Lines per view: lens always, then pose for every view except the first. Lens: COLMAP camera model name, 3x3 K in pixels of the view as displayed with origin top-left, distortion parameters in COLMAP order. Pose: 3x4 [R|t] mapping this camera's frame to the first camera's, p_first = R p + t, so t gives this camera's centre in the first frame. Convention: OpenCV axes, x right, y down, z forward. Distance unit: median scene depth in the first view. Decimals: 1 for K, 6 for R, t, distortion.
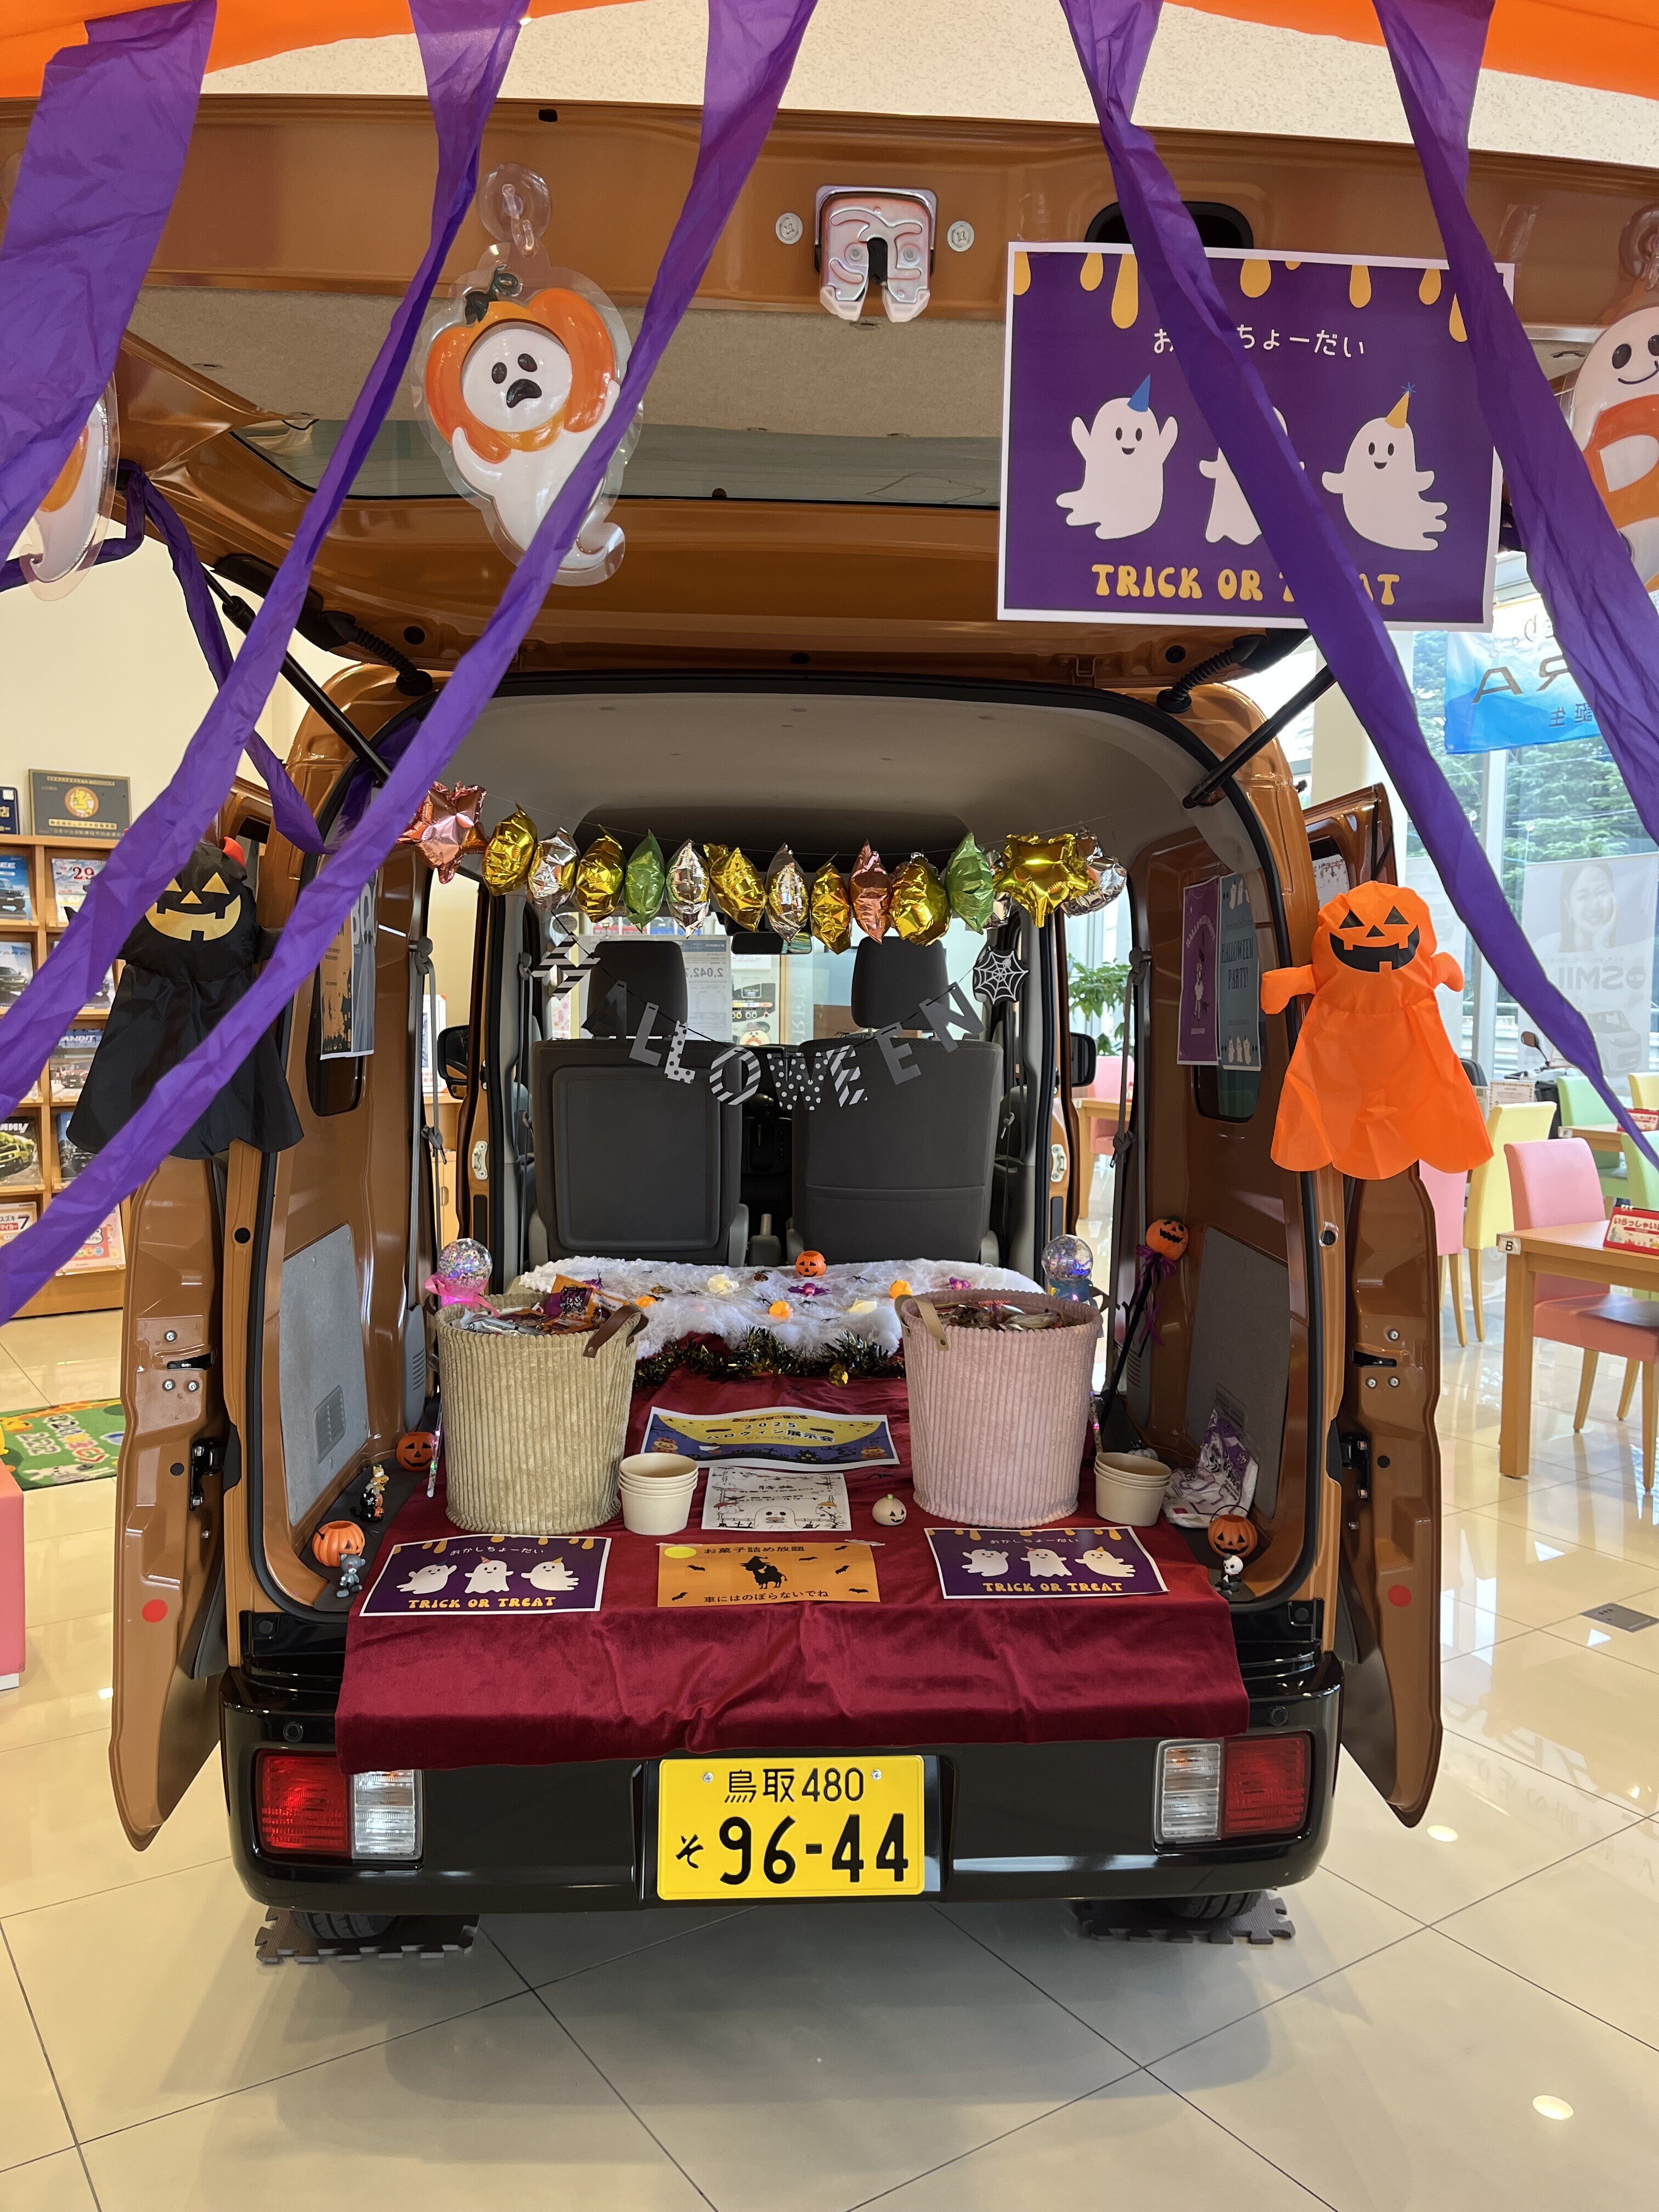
lens RADIAL K [[1686.4, 0, 853.5], [0, 1686.4, 1109.7], [0, 0, 1]] dist [0.030417, -0.010129]
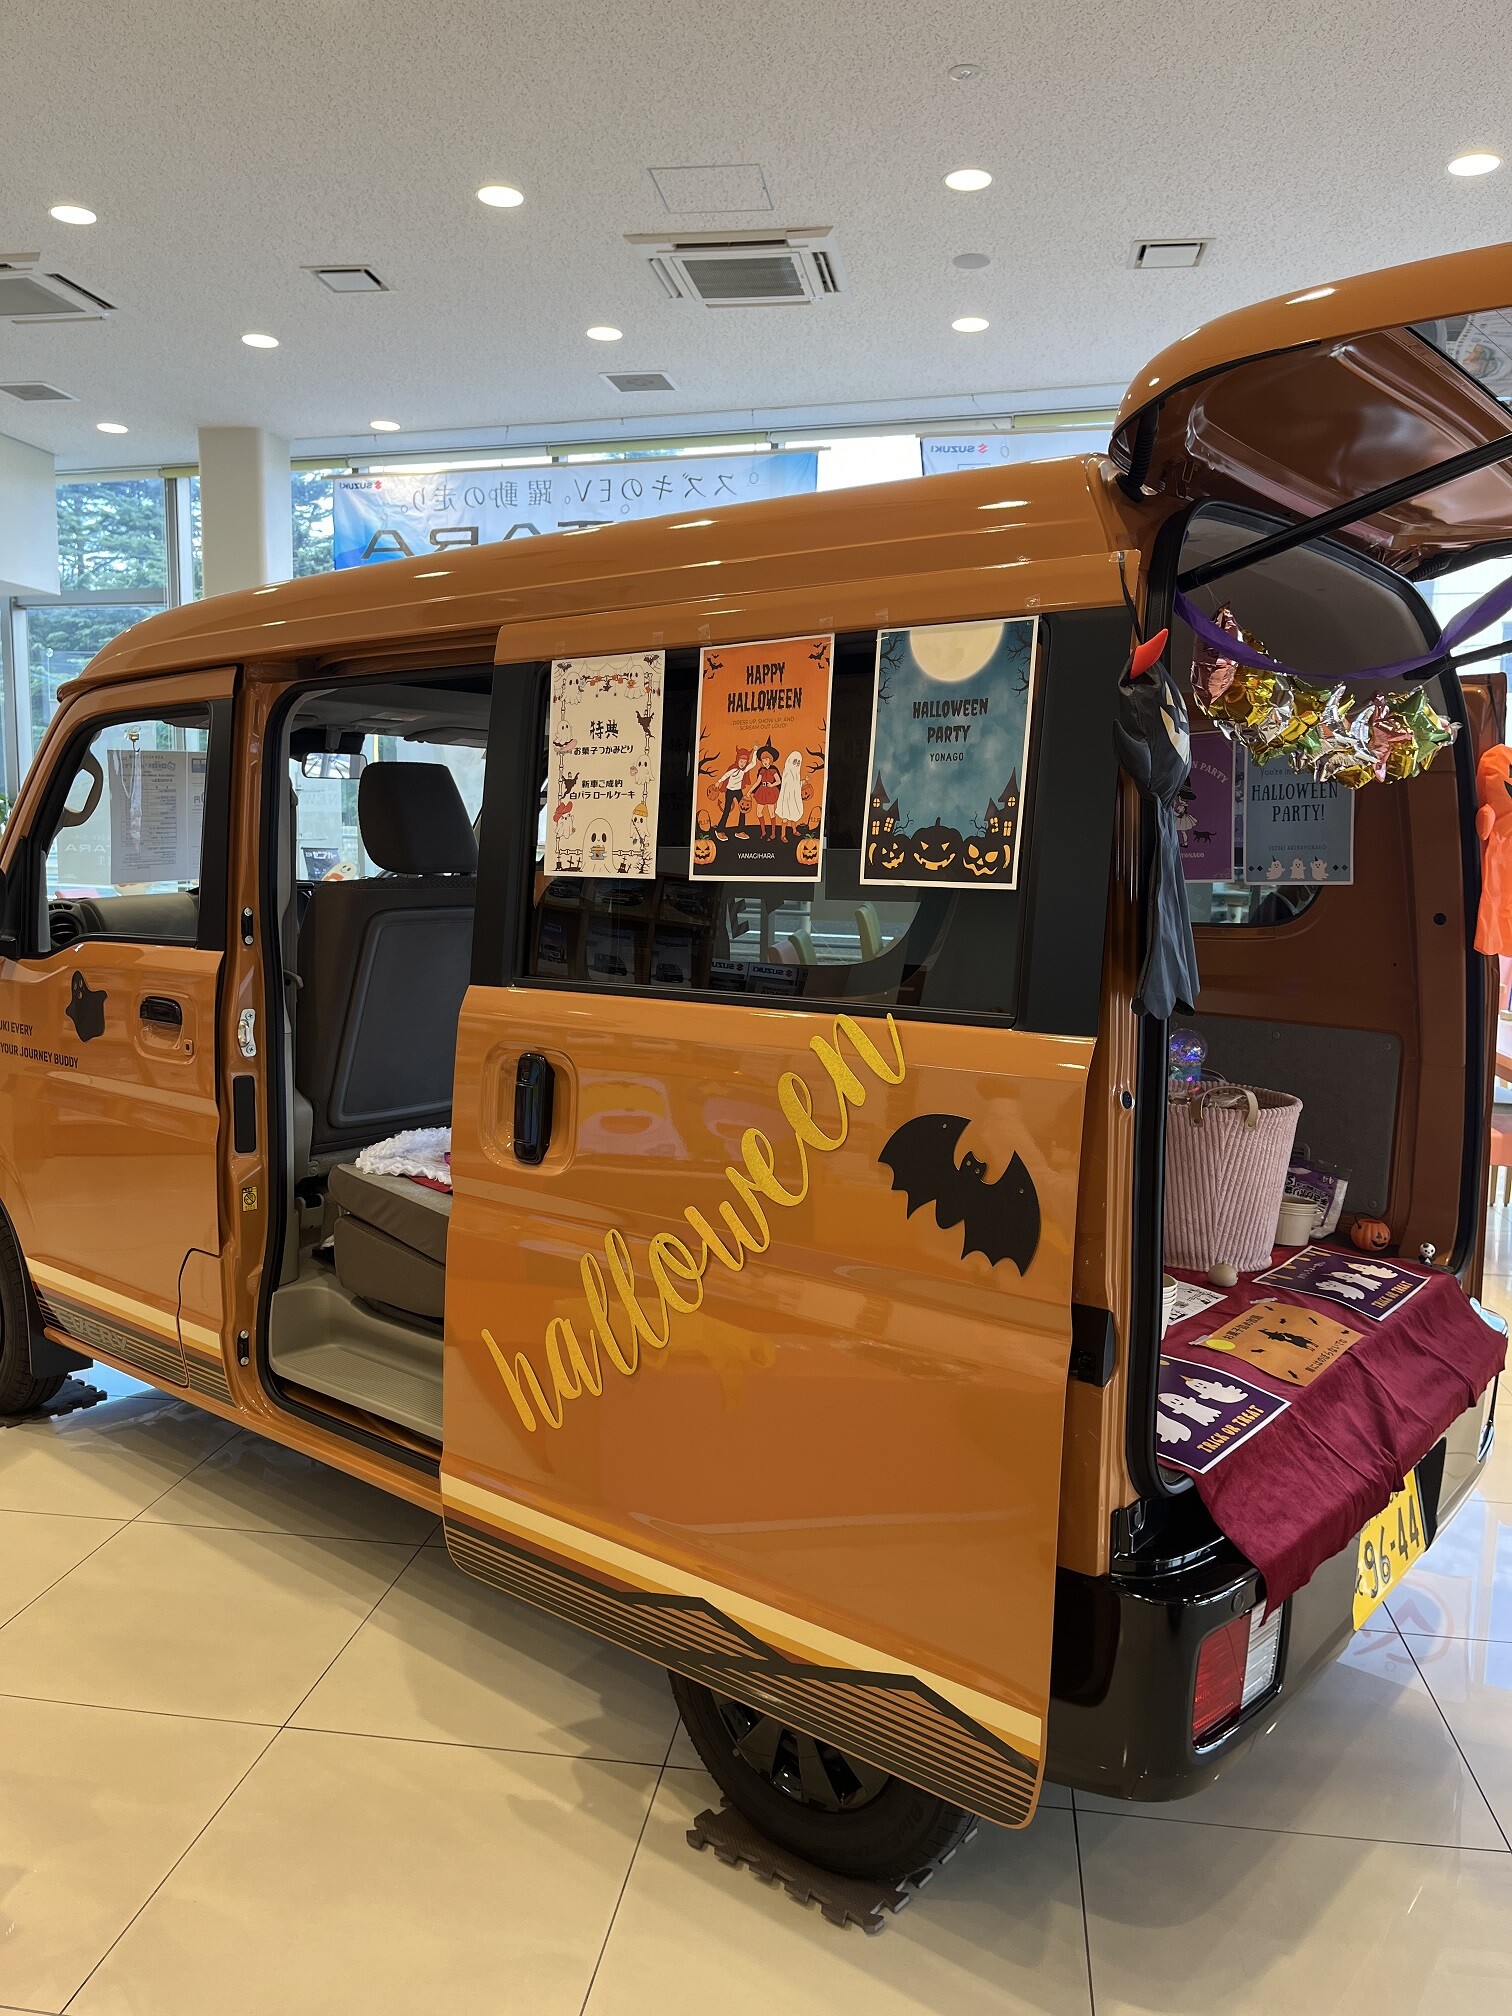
lens RADIAL K [[1537.0, 0, 763.1], [0, 1537.0, 1021.1], [0, 0, 1]] dist [0.030417, -0.010129]
pose [[0.679520, -0.096095, 0.727337, -0.945442], [0.052679, 0.995217, 0.082272, -0.039600], [-0.731764, -0.017590, 0.681332, 0.511594]]
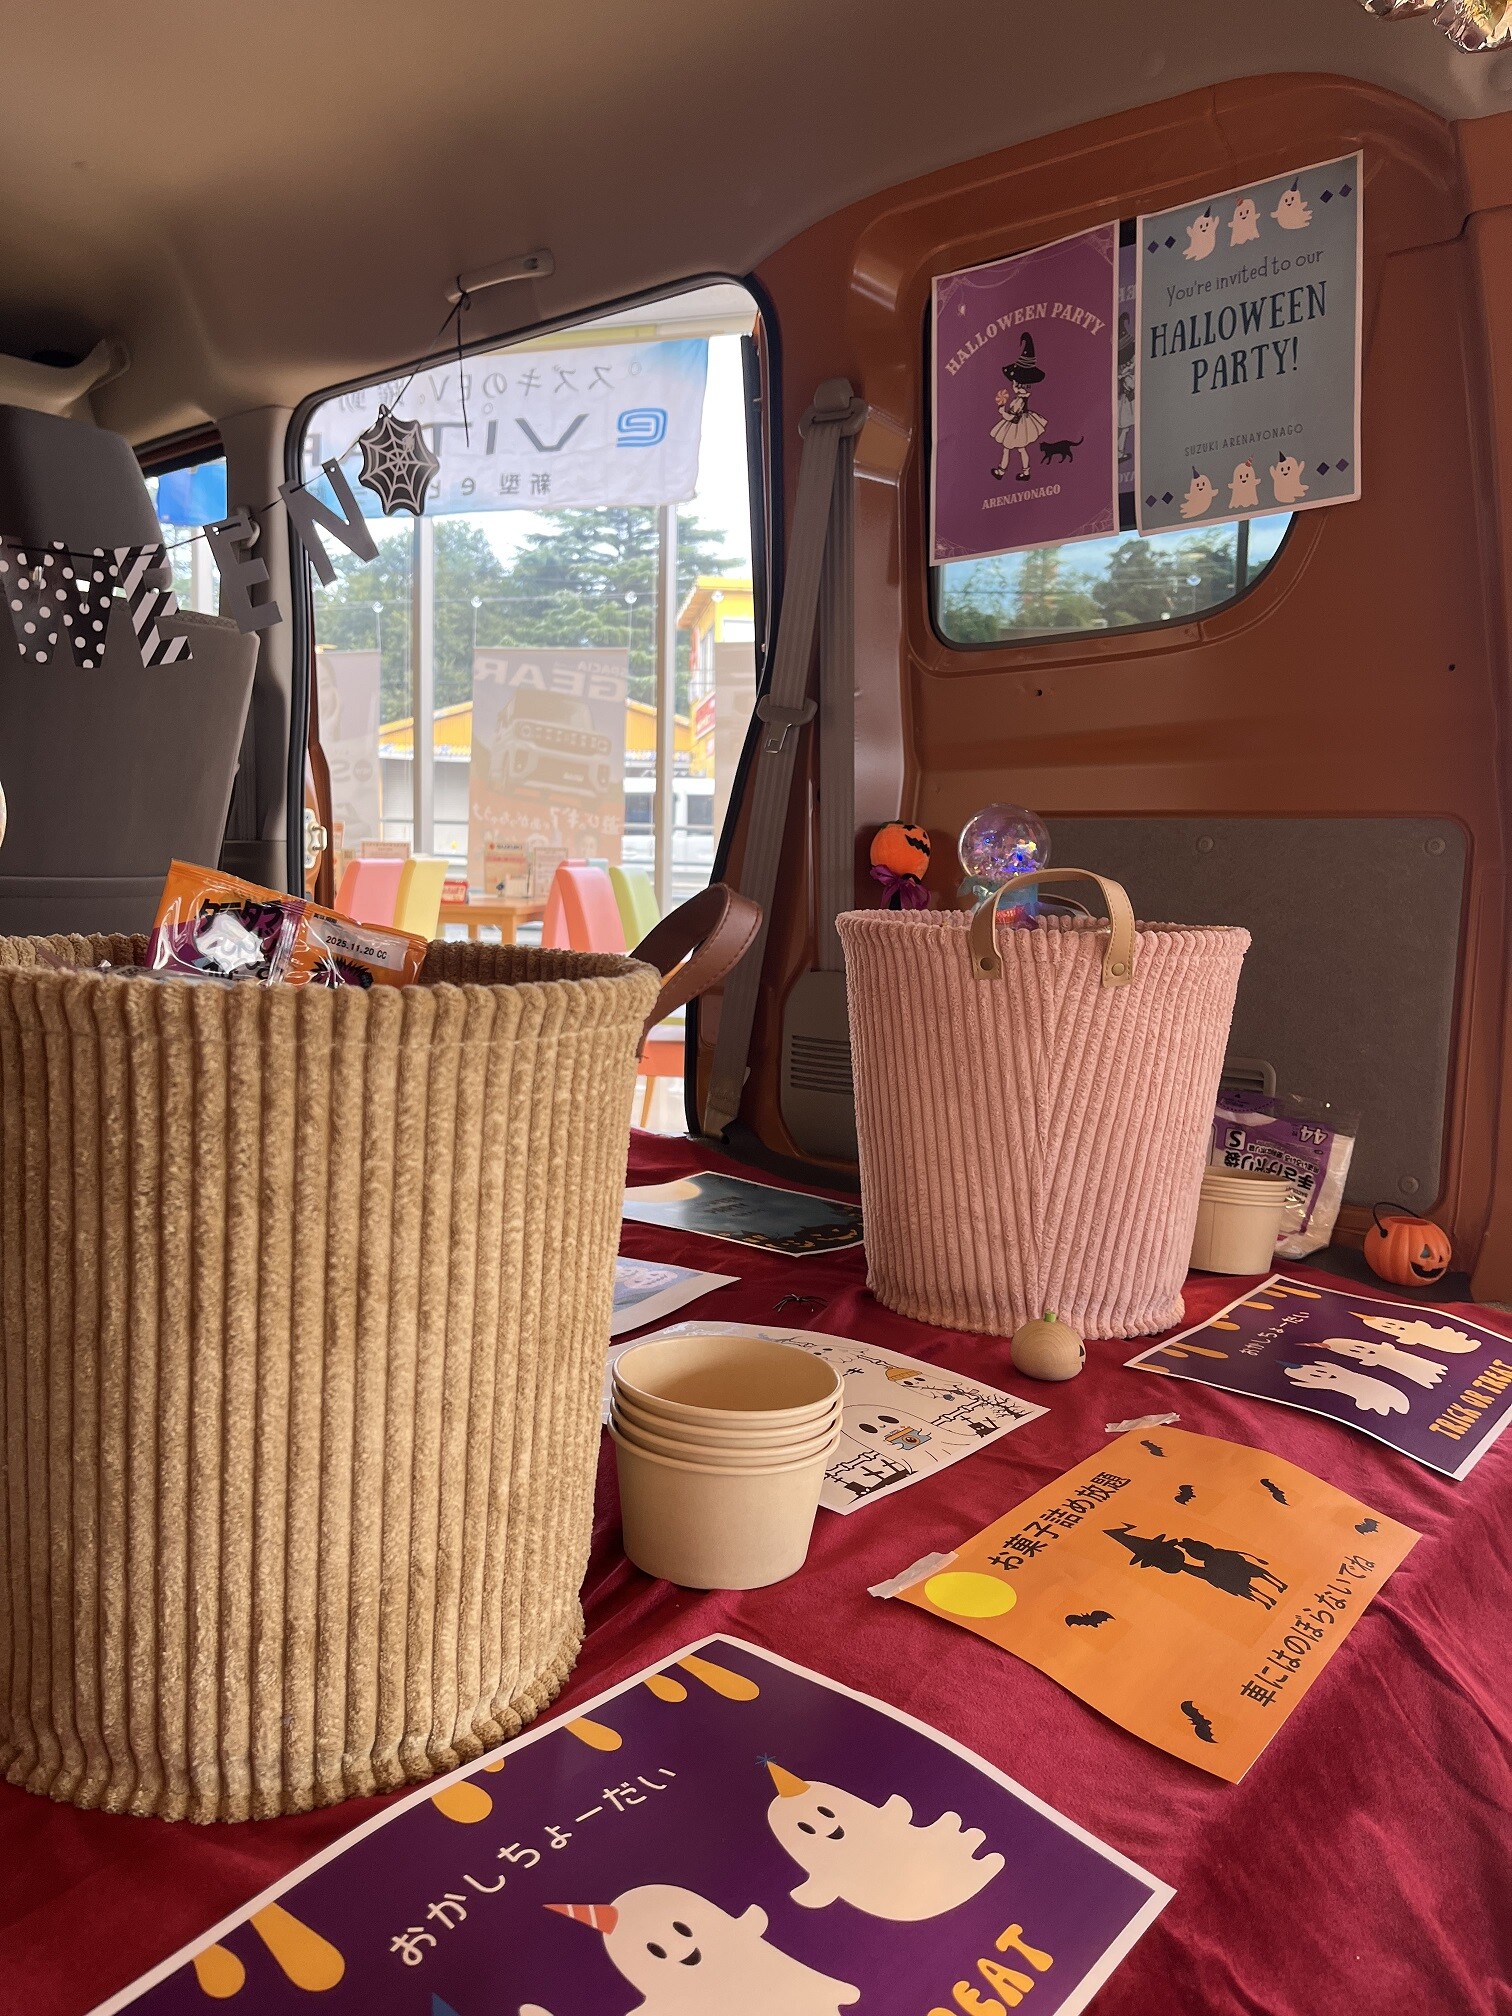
lens RADIAL K [[1537.0, 0, 769.8], [0, 1537.0, 997.0], [0, 0, 1]] dist [0.030417, -0.010129]
pose [[0.671025, -0.069073, 0.738210, -0.326681], [0.050692, 0.997595, 0.047265, 0.120019], [-0.739700, 0.005705, 0.672913, 0.775055]]
